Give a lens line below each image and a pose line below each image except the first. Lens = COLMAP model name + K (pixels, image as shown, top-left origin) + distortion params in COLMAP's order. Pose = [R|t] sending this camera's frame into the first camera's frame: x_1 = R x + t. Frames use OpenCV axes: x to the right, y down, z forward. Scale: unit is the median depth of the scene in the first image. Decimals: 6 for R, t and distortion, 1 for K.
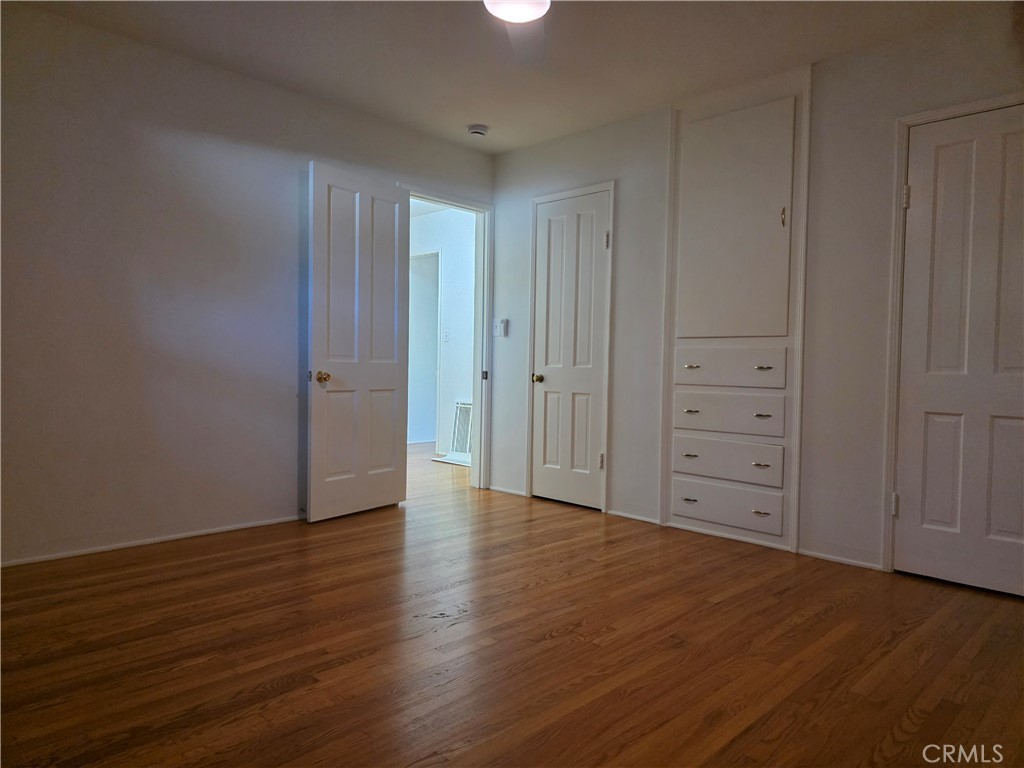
lens RADIAL K [[691.7, 0, 517.0], [0, 691.7, 380.2], [0, 0, 1]] dist [0.037007, -0.029461]
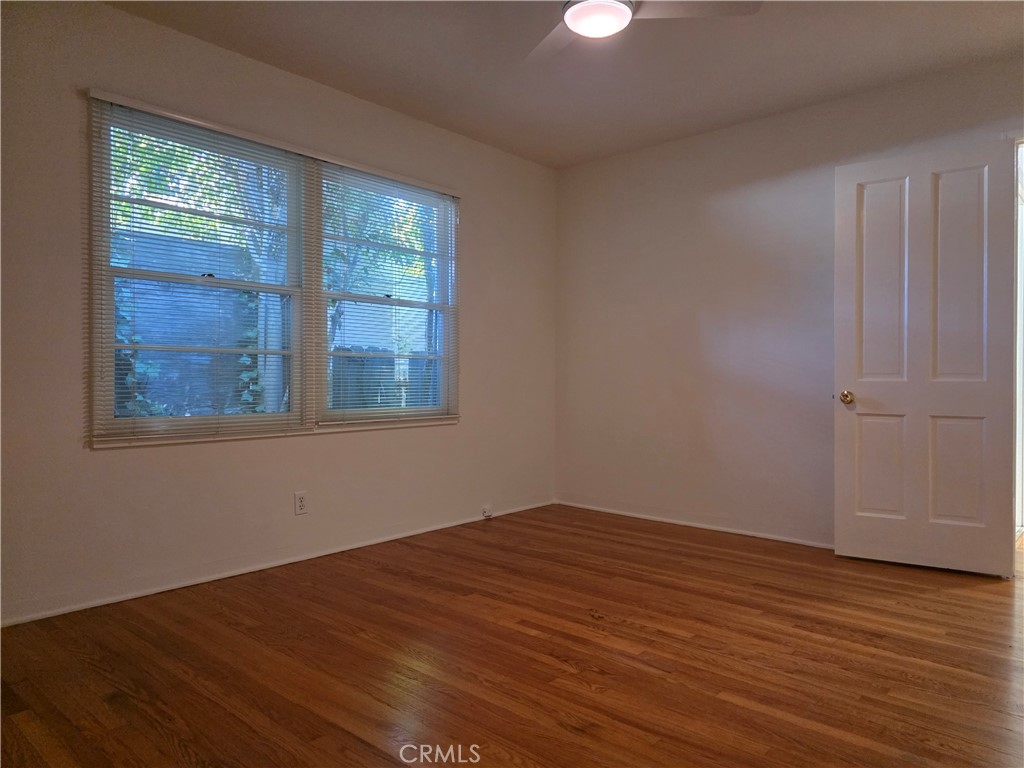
lens RADIAL K [[691.7, 0, 517.0], [0, 691.7, 380.2], [0, 0, 1]] dist [0.037007, -0.029461]
pose [[0.047589, -0.010636, -0.998810, 0.861661], [-0.025427, 0.999606, -0.011856, -0.008376], [0.998543, 0.025961, 0.047300, 0.737823]]
